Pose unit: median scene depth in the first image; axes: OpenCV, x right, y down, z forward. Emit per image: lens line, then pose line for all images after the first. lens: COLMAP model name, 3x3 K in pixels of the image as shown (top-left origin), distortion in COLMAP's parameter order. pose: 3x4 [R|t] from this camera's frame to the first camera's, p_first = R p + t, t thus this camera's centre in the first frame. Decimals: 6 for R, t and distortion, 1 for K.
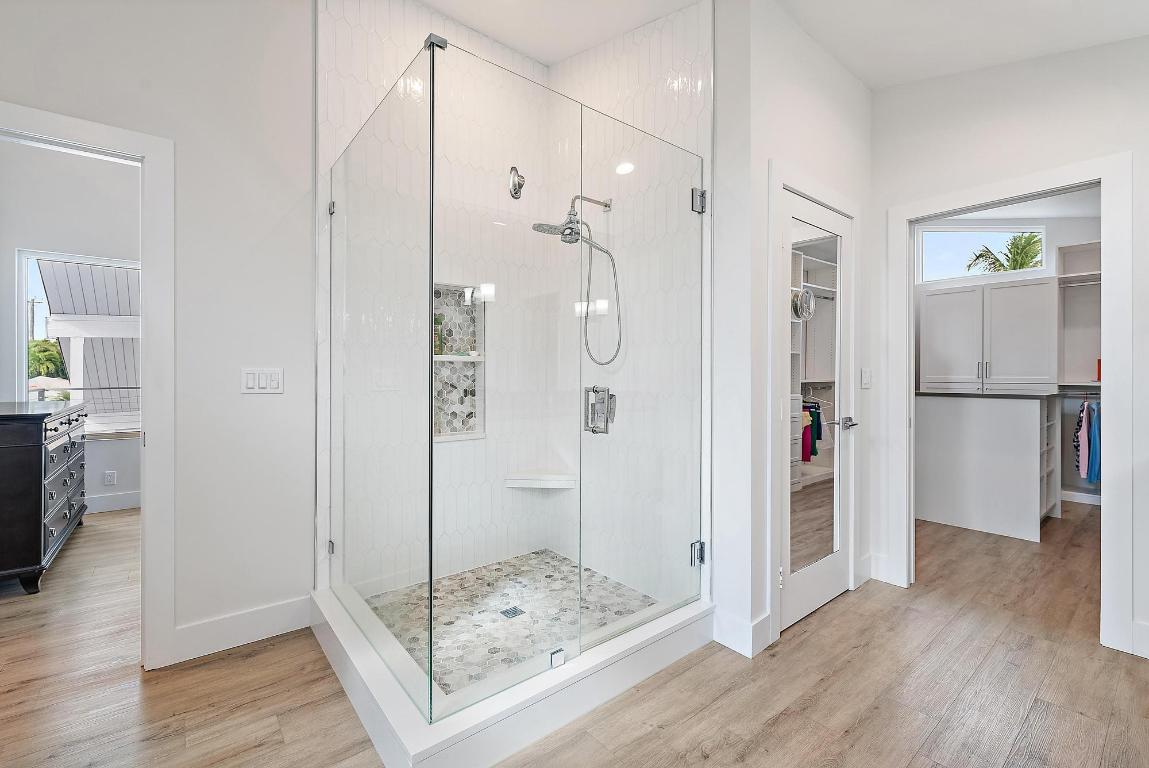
lens RADIAL K [[500.8, 0, 575.8], [0, 500.8, 379.8], [0, 0, 1]] dist [-0.001266, -0.000605]
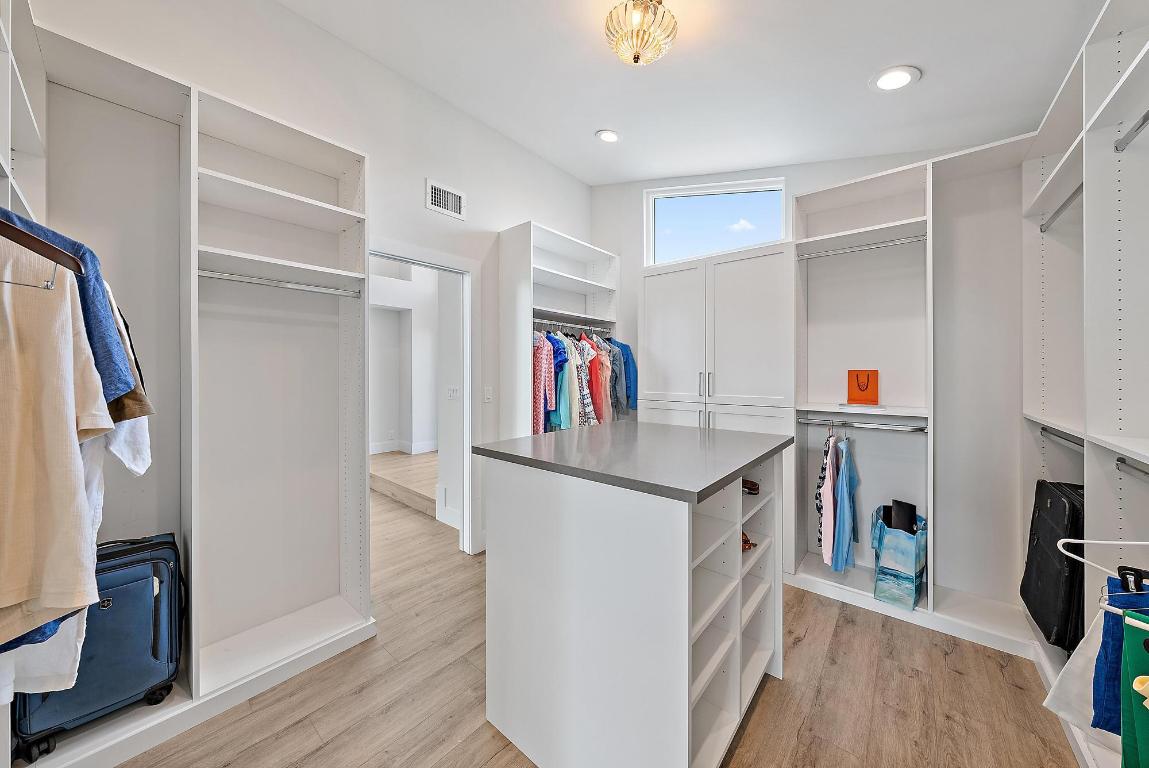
lens RADIAL K [[391.2, 0, 573.8], [0, 391.2, 373.5], [0, 0, 1]] dist [-0.000970, -0.000024]
pose [[0.983566, 0.004854, 0.180483, 0.607759], [-0.004212, 0.999983, -0.003938, -0.035037], [-0.180499, 0.003113, 0.983570, 0.569123]]
